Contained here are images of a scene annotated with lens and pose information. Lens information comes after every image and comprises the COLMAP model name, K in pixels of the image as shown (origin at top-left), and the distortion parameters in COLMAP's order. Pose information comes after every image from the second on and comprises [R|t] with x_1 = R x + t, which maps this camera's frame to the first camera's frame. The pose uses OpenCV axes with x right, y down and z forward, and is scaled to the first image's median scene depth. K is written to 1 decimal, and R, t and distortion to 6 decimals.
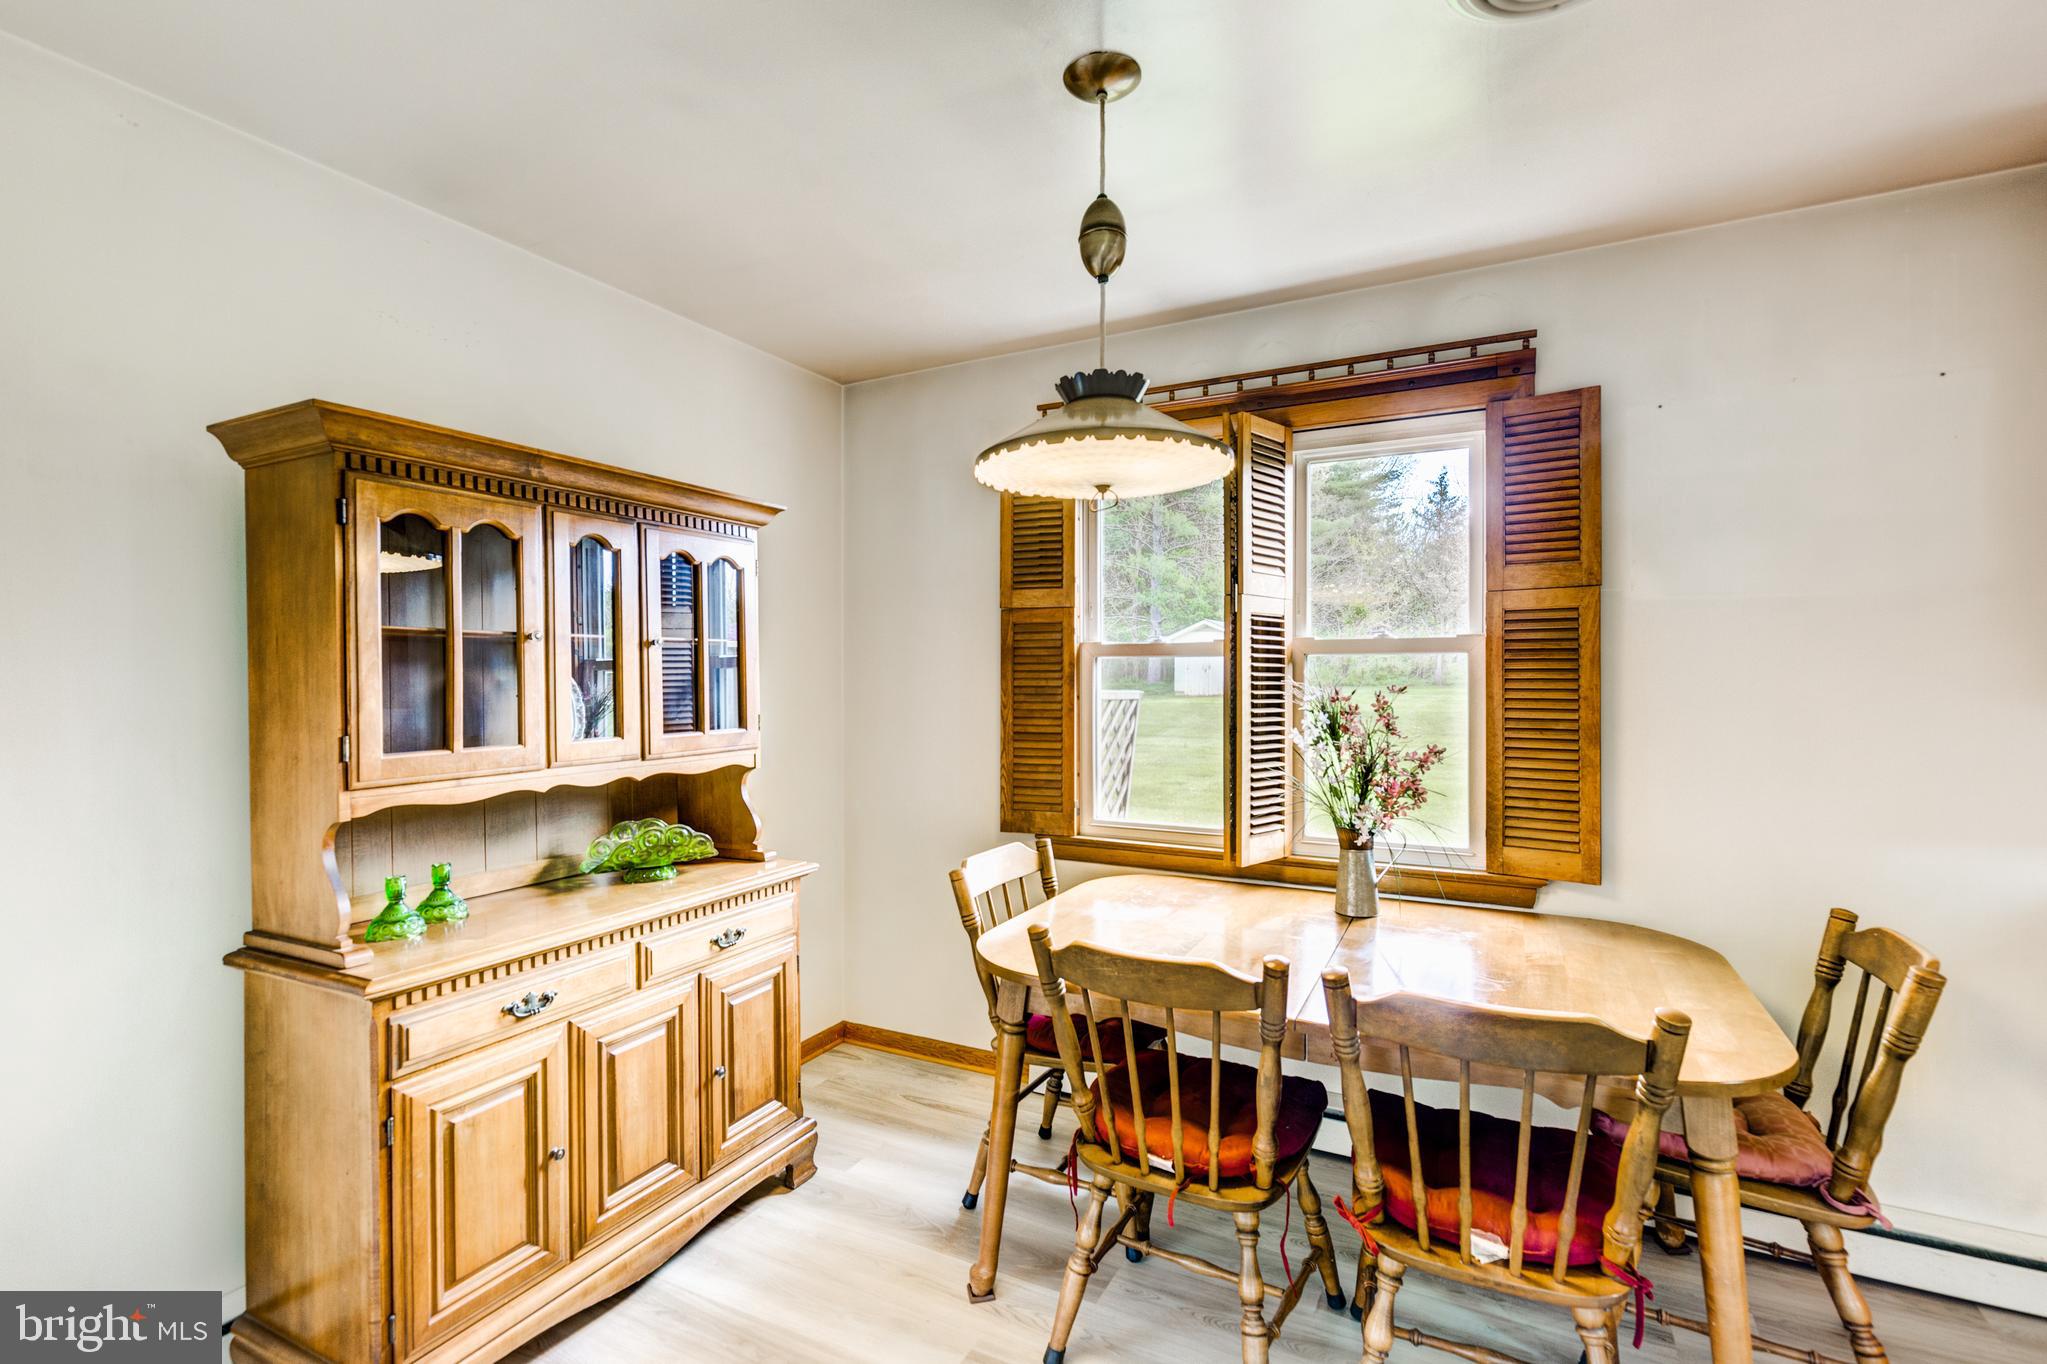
lens RADIAL K [[922.4, 0, 1004.7], [0, 922.4, 673.2], [0, 0, 1]] dist [0.007822, -0.001015]
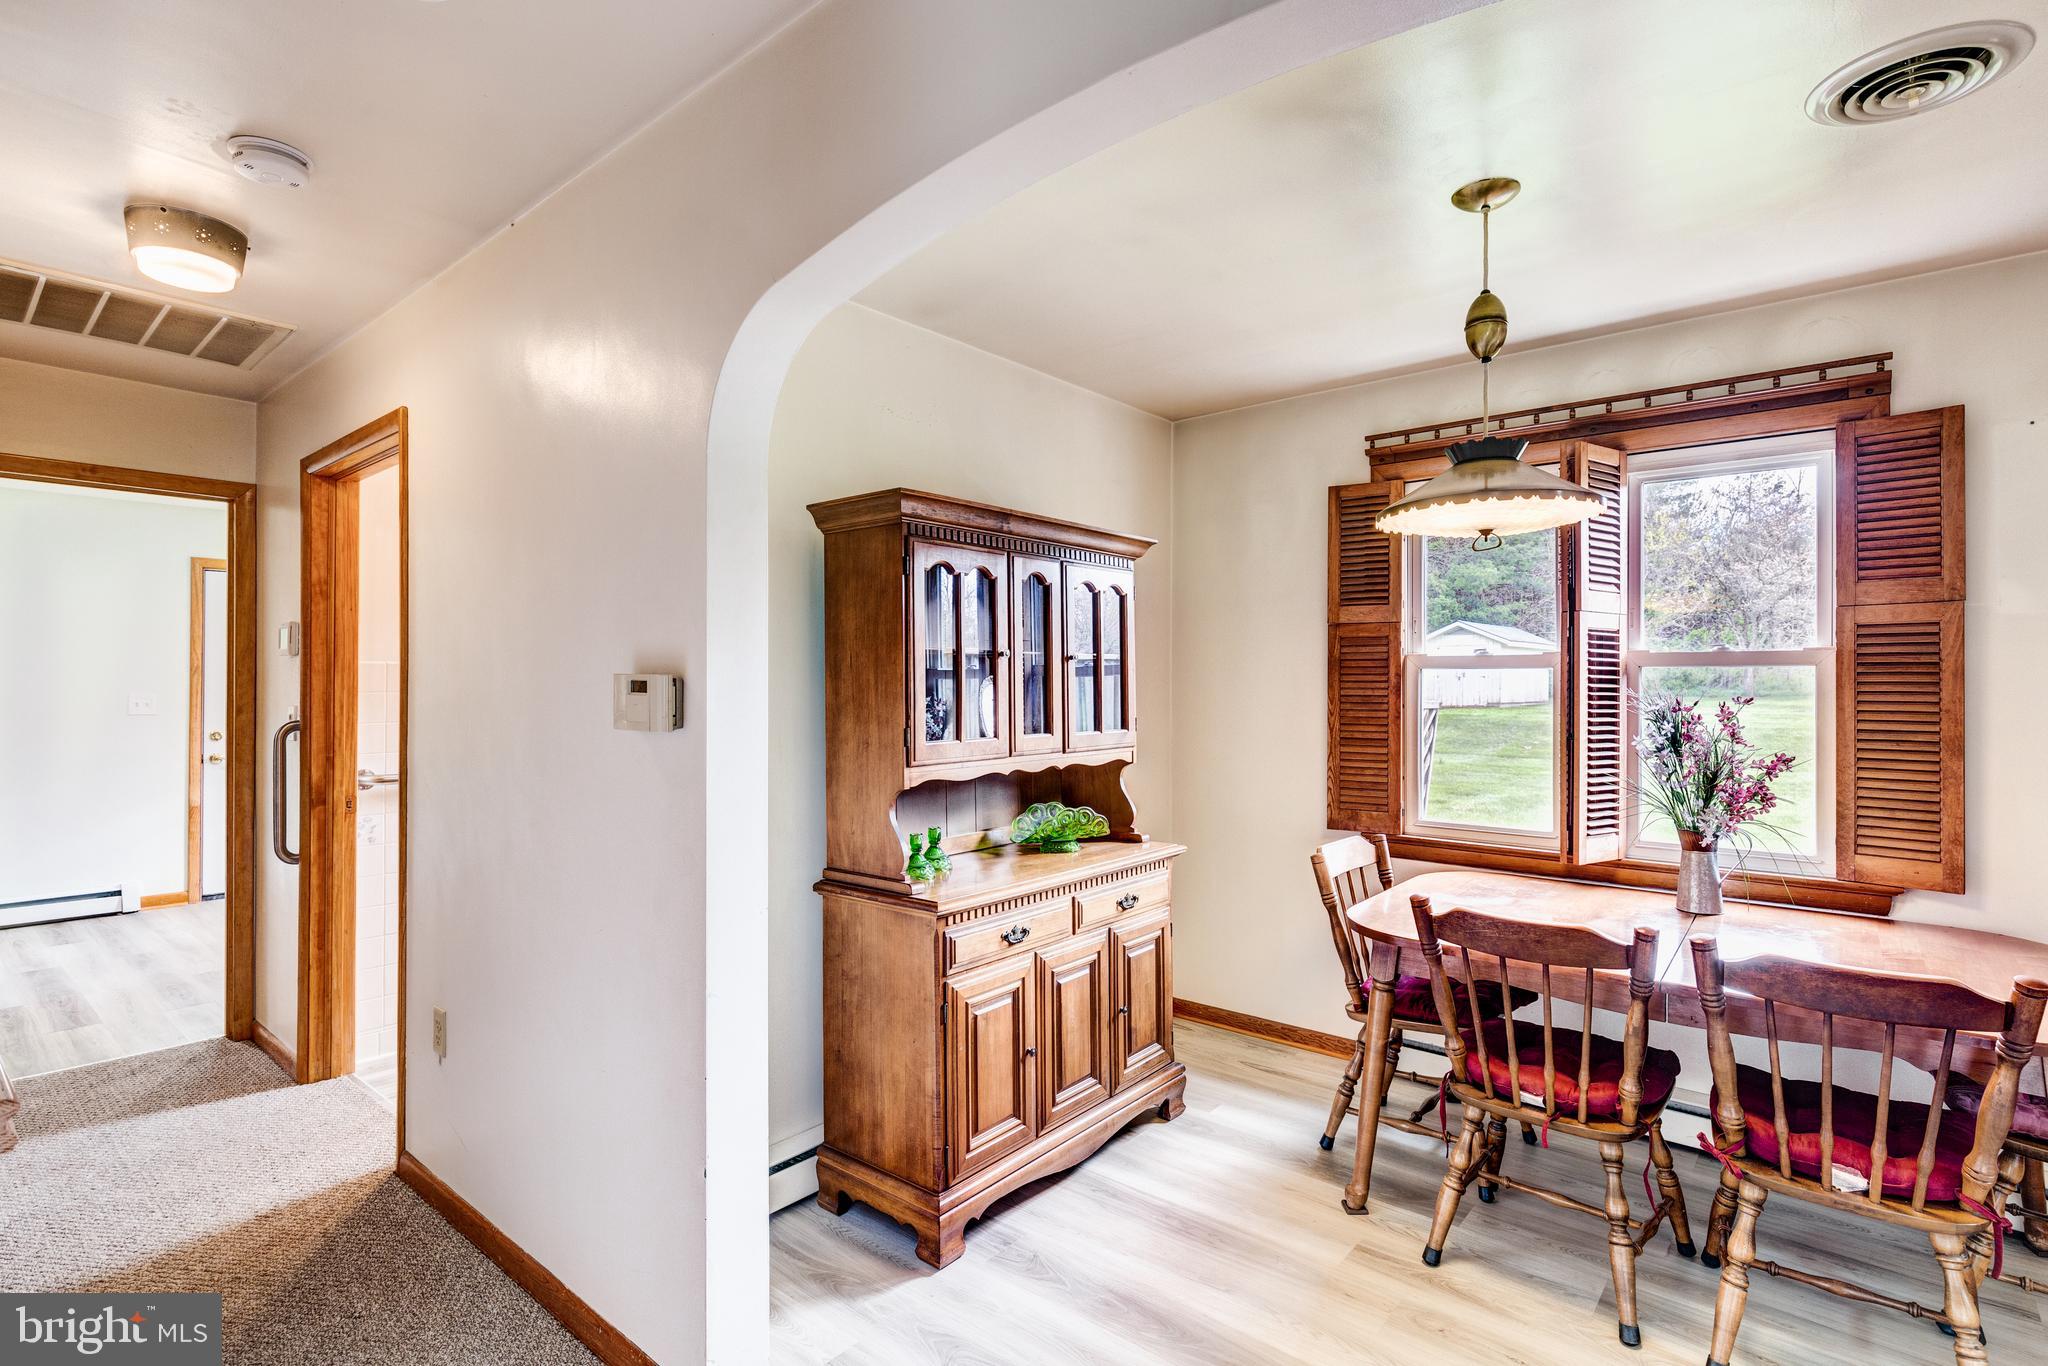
lens RADIAL K [[988.6, 0, 1026.0], [0, 988.6, 675.0], [0, 0, 1]] dist [-0.002066, 0.000122]
pose [[0.981524, 0.003324, -0.191311, -0.187237], [-0.004362, 0.999978, -0.005004, -0.003002], [0.191291, 0.005746, 0.981517, -0.304554]]
